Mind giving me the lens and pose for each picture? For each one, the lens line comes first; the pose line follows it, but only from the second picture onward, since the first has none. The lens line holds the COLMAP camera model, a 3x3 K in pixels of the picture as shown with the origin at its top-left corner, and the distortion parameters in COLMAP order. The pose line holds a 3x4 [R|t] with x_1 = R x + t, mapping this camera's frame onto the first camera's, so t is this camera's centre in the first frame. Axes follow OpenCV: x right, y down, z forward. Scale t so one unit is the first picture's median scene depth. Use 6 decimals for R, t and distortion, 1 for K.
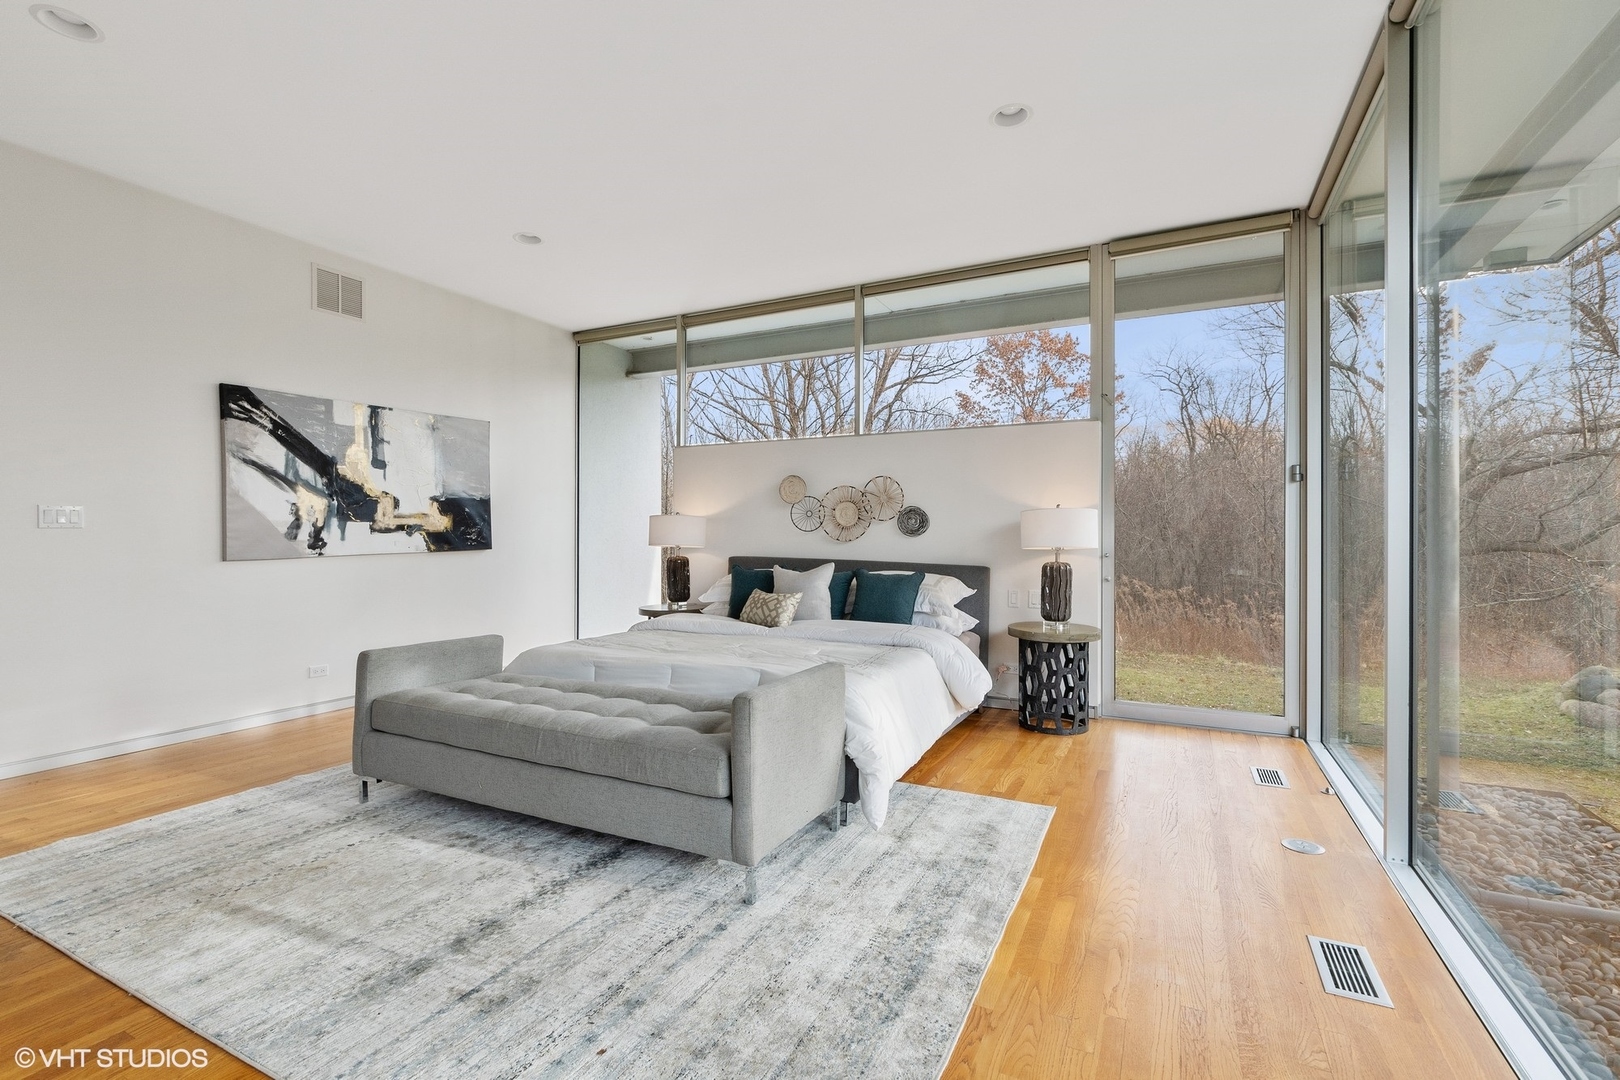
lens RADIAL K [[720.5, 0, 809.3], [0, 720.5, 540.8], [0, 0, 1]] dist [0.004793, 0.000825]
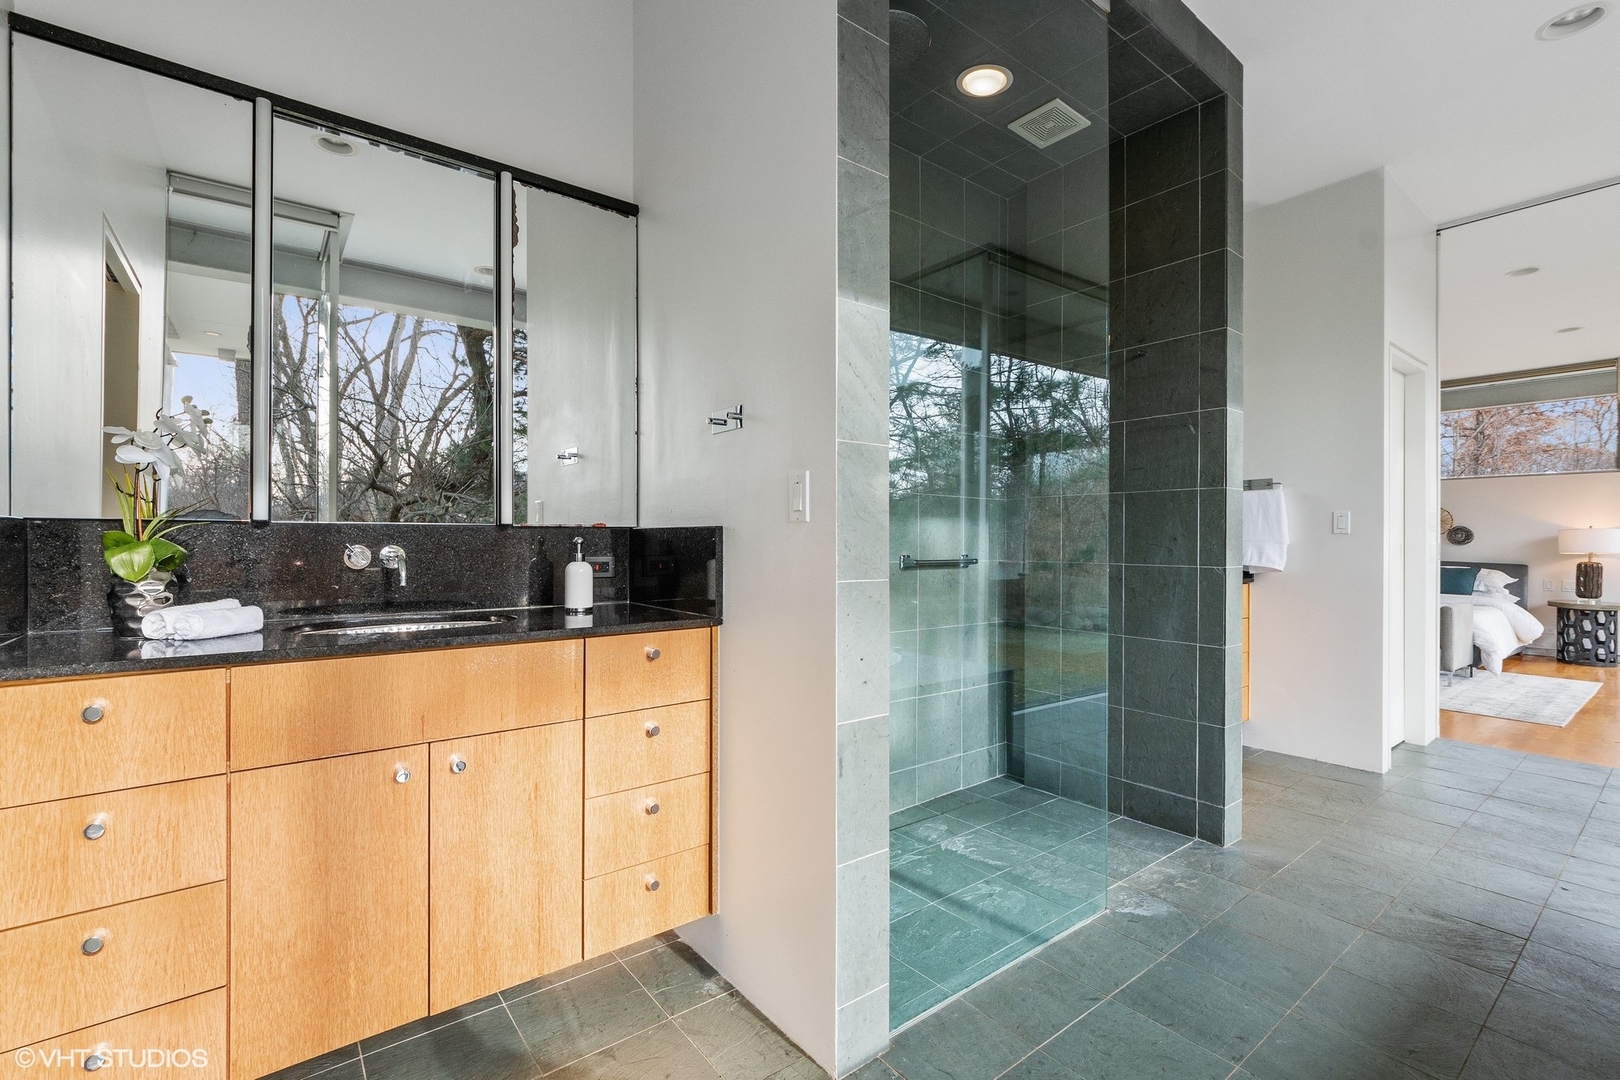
lens RADIAL K [[720.5, 0, 804.3], [0, 720.5, 539.1], [0, 0, 1]] dist [0.004793, 0.000825]
pose [[0.900232, -0.003971, -0.435392, -0.545017], [0.001086, 0.999976, -0.006875, -0.012780], [0.435409, 0.005716, 0.900215, -1.260205]]
